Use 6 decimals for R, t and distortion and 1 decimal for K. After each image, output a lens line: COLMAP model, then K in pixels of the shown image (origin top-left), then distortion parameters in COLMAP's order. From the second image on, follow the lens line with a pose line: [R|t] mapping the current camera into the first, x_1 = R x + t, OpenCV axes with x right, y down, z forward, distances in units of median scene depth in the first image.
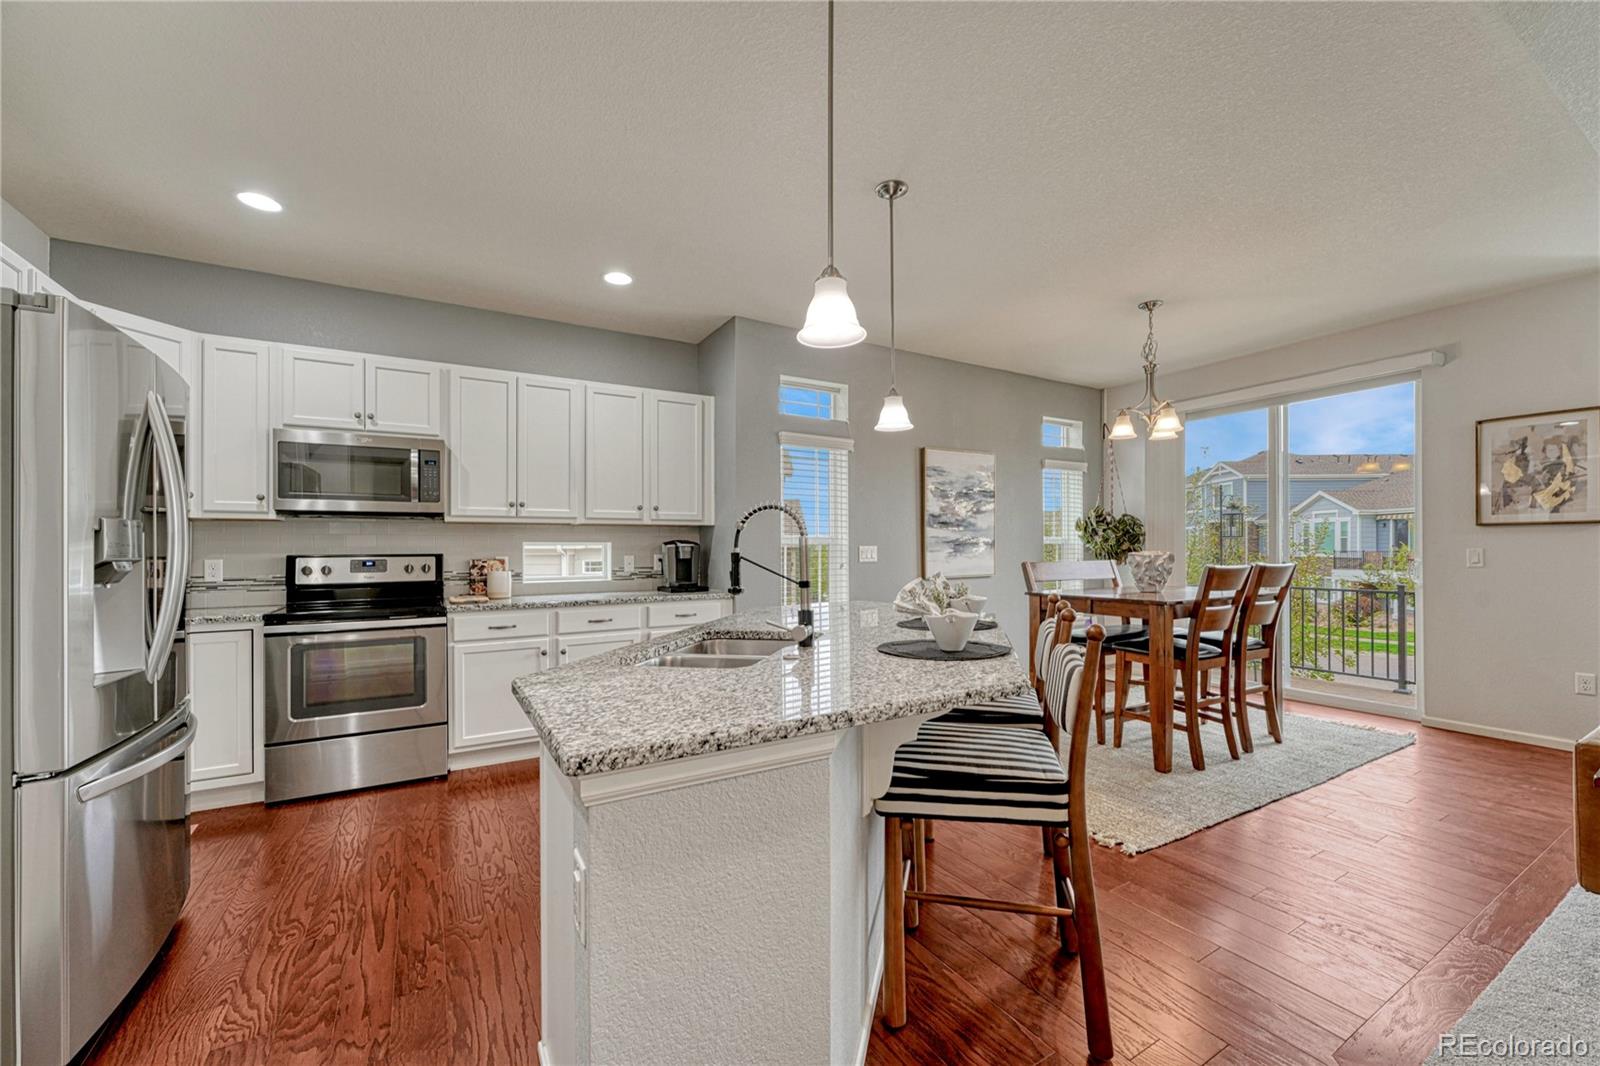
lens RADIAL K [[633.2, 0, 800.7], [0, 633.2, 543.3], [0, 0, 1]] dist [-0.003147, 0.000344]
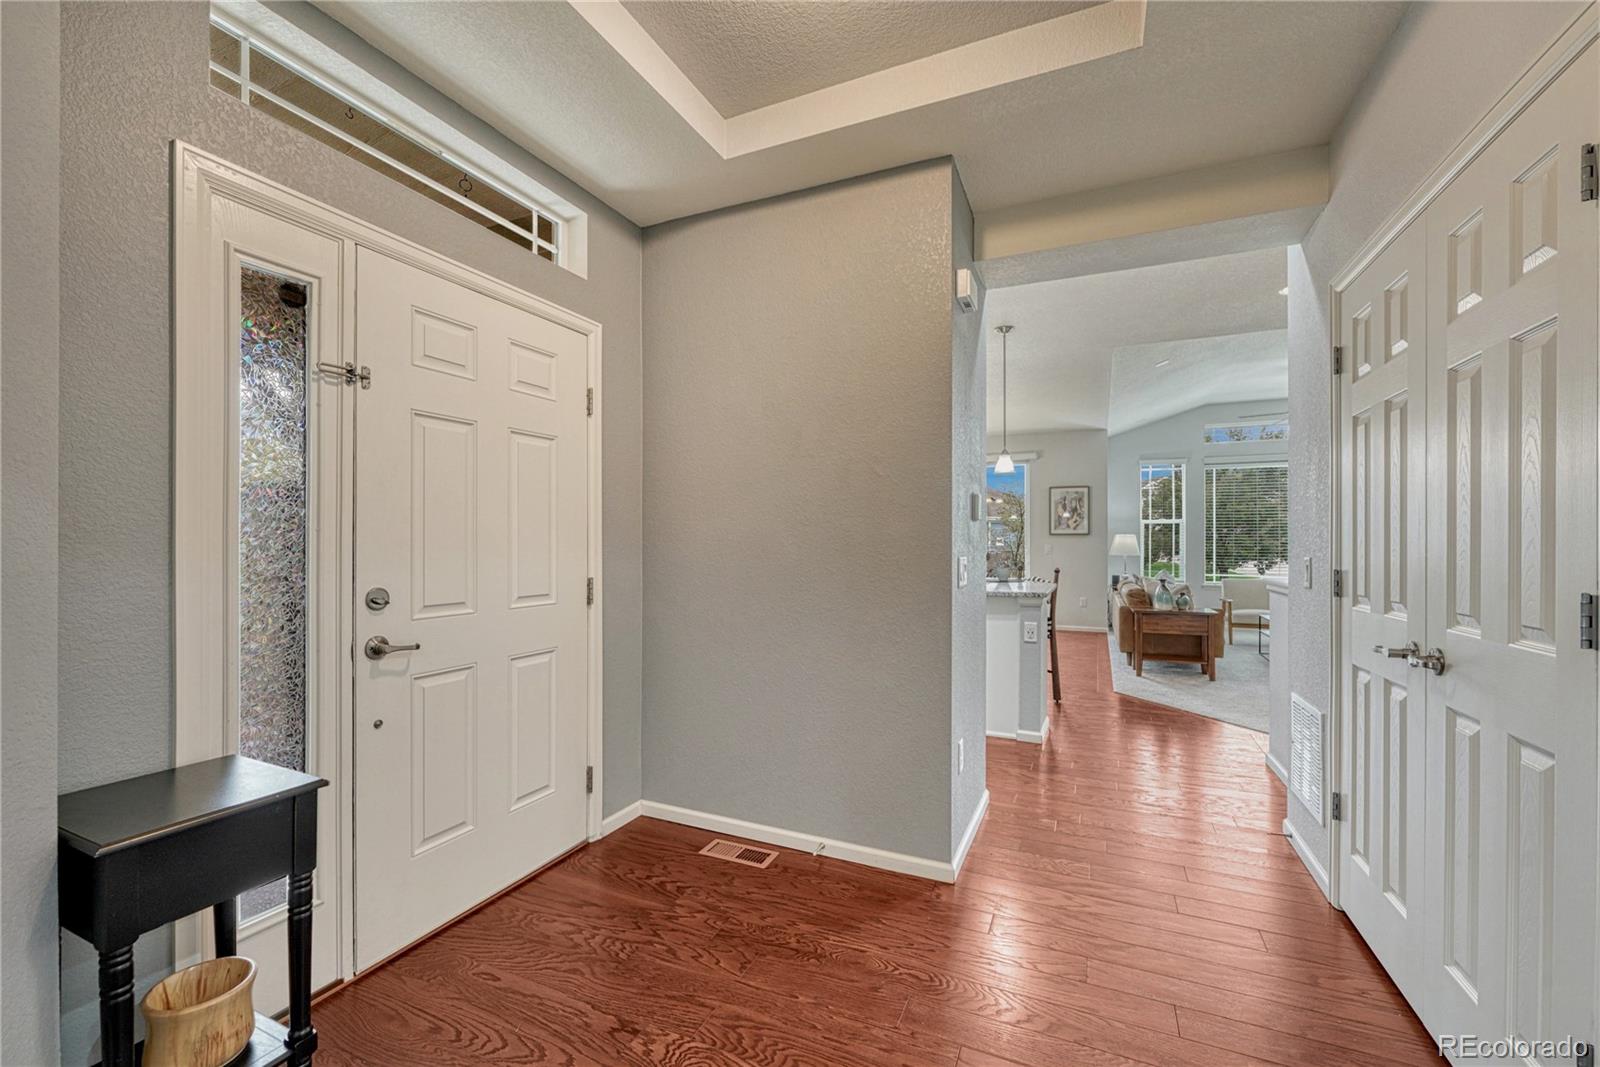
lens RADIAL K [[633.2, 0, 800.7], [0, 633.2, 543.8], [0, 0, 1]] dist [-0.003147, 0.000344]
pose [[0.827797, 0.005013, 0.561005, -0.874273], [-0.009563, 0.999941, 0.005176, 0.000780], [-0.560946, -0.009650, 0.827796, -0.337462]]
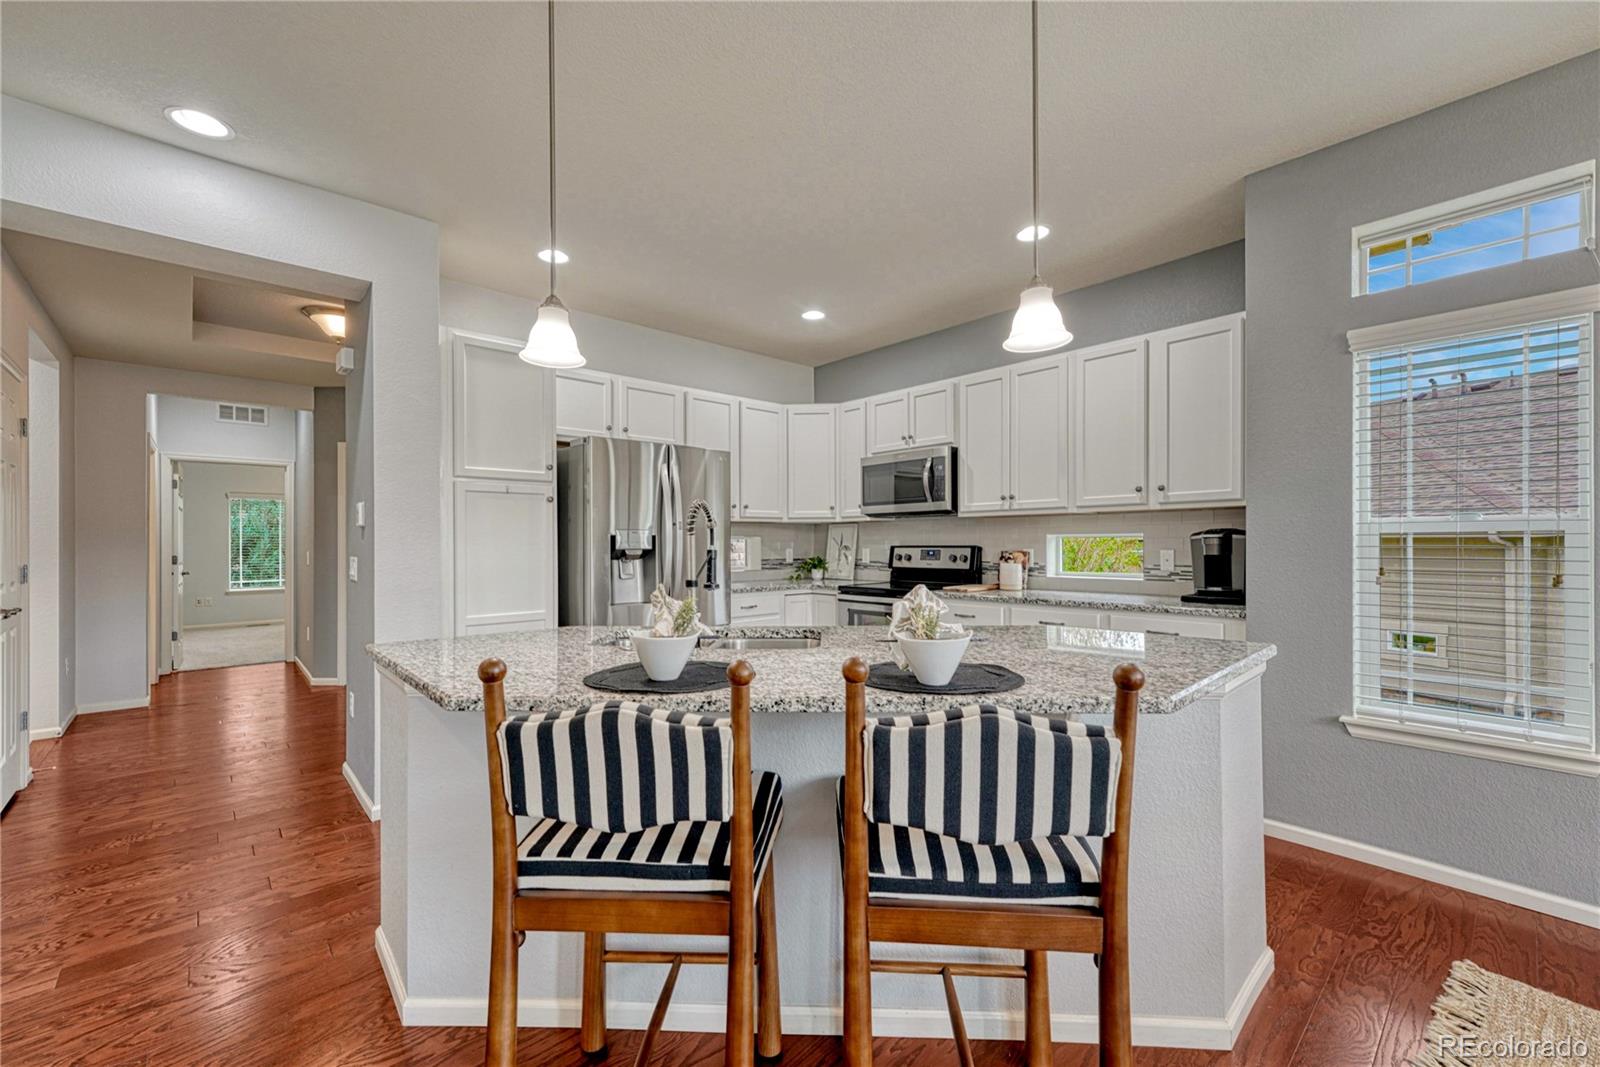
lens RADIAL K [[680.4, 0, 814.3], [0, 680.4, 535.2], [0, 0, 1]] dist [0.029899, 0.000006]
pose [[0.190567, -0.006303, -0.981654, 0.514537], [0.012805, 0.999910, -0.003935, -0.000875], [0.981591, -0.011821, 0.190631, 0.458664]]
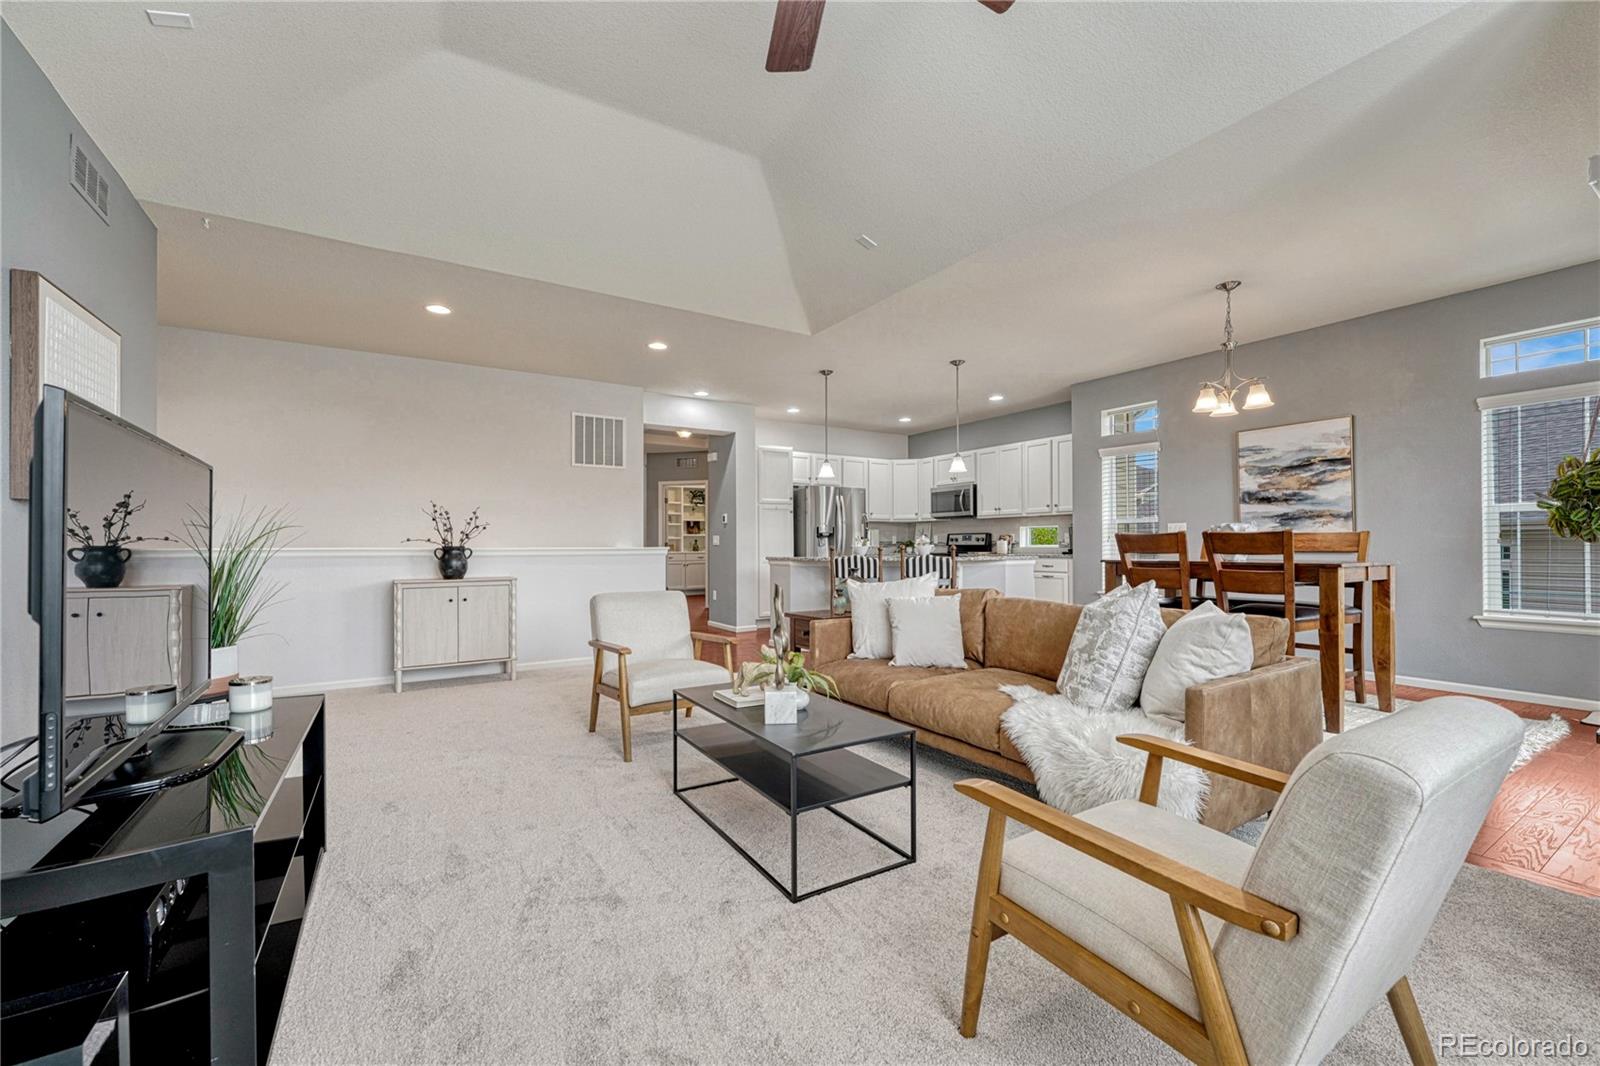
lens RADIAL K [[674.4, 0, 800.0], [0, 674.4, 533.0], [0, 0, 1]] dist [-0.002310, -0.000038]
pose [[0.015635, -0.013447, -0.999787, 1.658525], [0.011084, 0.999850, -0.013274, 0.037971], [0.999816, -0.010875, 0.015781, 0.281621]]
